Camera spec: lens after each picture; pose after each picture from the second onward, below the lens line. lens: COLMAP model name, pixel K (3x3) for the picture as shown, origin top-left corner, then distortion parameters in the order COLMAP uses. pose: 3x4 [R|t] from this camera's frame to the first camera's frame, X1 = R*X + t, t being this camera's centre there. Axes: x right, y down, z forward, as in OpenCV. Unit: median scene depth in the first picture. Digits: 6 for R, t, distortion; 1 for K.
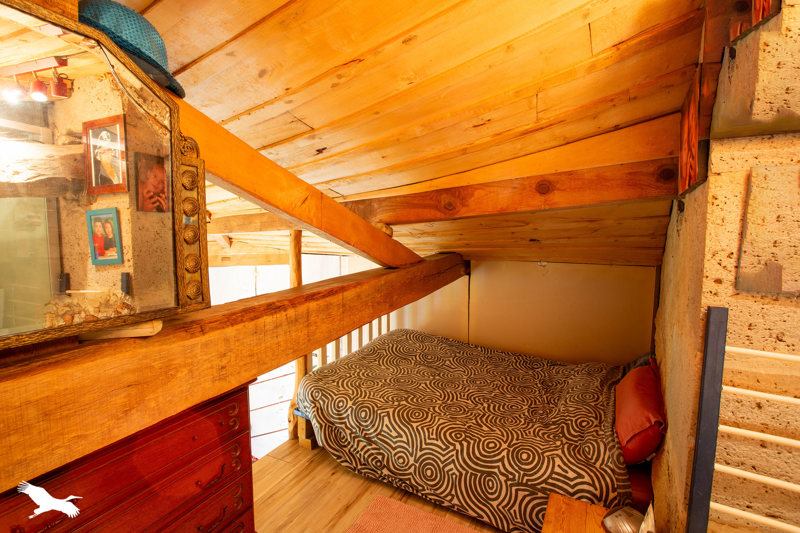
lens RADIAL K [[405.8, 0, 399.9], [0, 405.8, 265.8], [0, 0, 1]] dist [-0.021891, 0.007121]
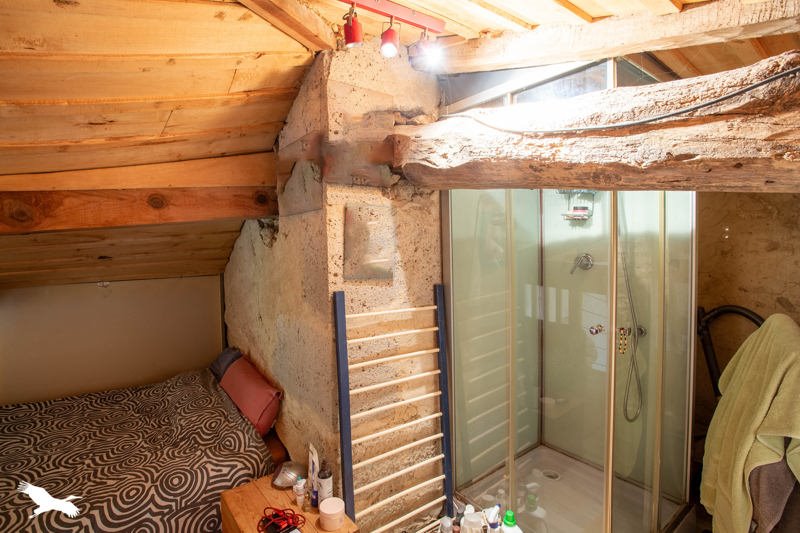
lens RADIAL K [[405.8, 0, 401.5], [0, 405.8, 266.1], [0, 0, 1]] dist [-0.021891, 0.007121]
pose [[0.380853, -0.069411, 0.922027, -0.336148], [0.099804, 0.994438, 0.033638, -0.013719], [-0.919233, 0.079211, 0.385663, 0.104155]]
